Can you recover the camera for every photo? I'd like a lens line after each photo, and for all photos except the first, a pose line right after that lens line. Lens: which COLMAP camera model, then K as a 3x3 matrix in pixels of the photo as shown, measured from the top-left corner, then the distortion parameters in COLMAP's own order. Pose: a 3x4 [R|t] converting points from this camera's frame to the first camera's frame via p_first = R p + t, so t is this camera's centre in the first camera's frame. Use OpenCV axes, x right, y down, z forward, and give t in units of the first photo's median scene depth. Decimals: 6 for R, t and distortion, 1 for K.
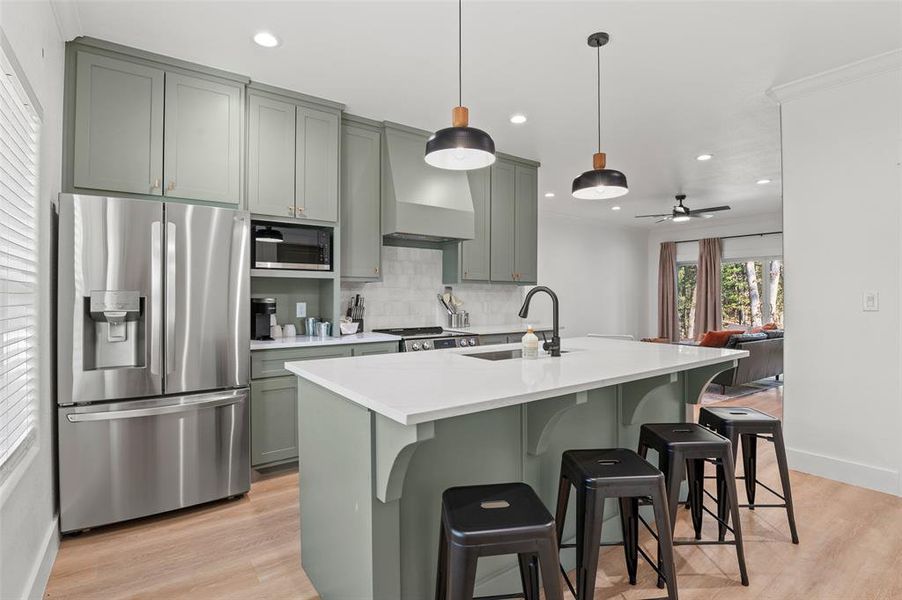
lens RADIAL K [[445.8, 0, 451.8], [0, 445.8, 293.3], [0, 0, 1]] dist [-0.021004, 0.000010]
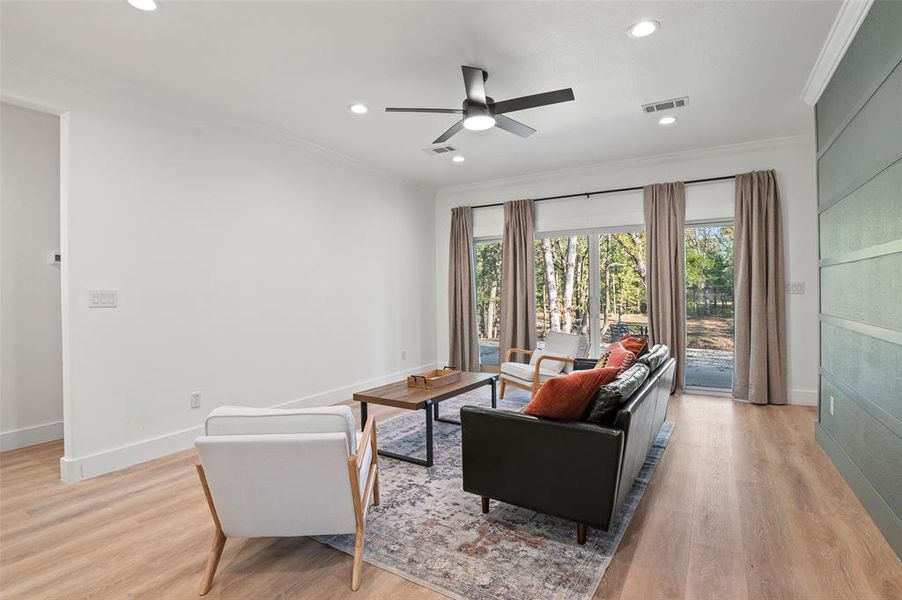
lens RADIAL K [[445.8, 0, 451.8], [0, 445.8, 293.3], [0, 0, 1]] dist [-0.021004, 0.000010]
pose [[0.915747, -0.012223, 0.401571, 0.220492], [0.009159, 0.999912, 0.009550, 0.006554], [-0.401652, -0.005068, 0.915778, 0.424936]]
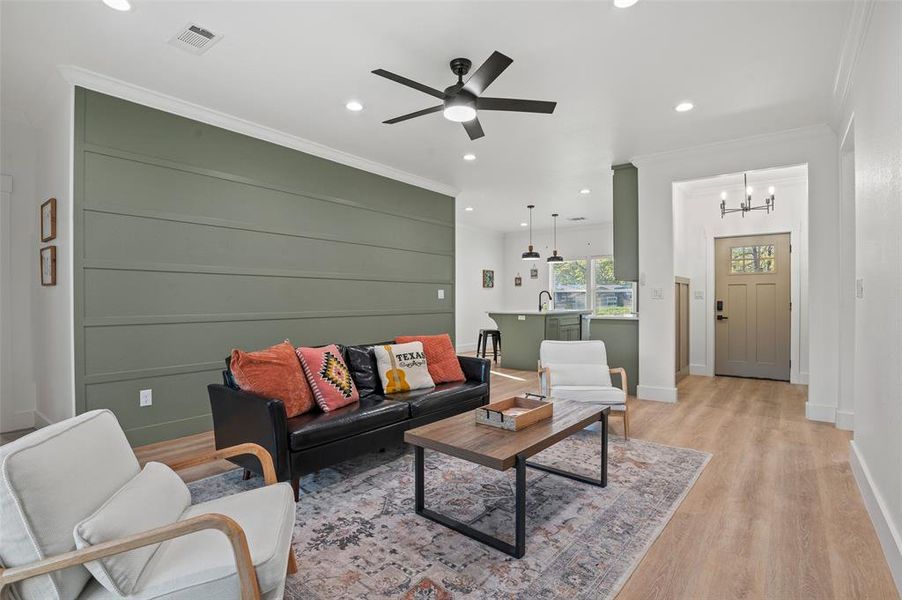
lens RADIAL K [[435.8, 0, 454.3], [0, 435.8, 301.9], [0, 0, 1]] dist [-0.021687, -0.000198]
pose [[-0.959156, 0.004026, -0.282848, 0.481735], [0.002387, 0.999978, 0.006139, 0.017216], [0.282867, 0.005213, -0.959145, 1.051549]]
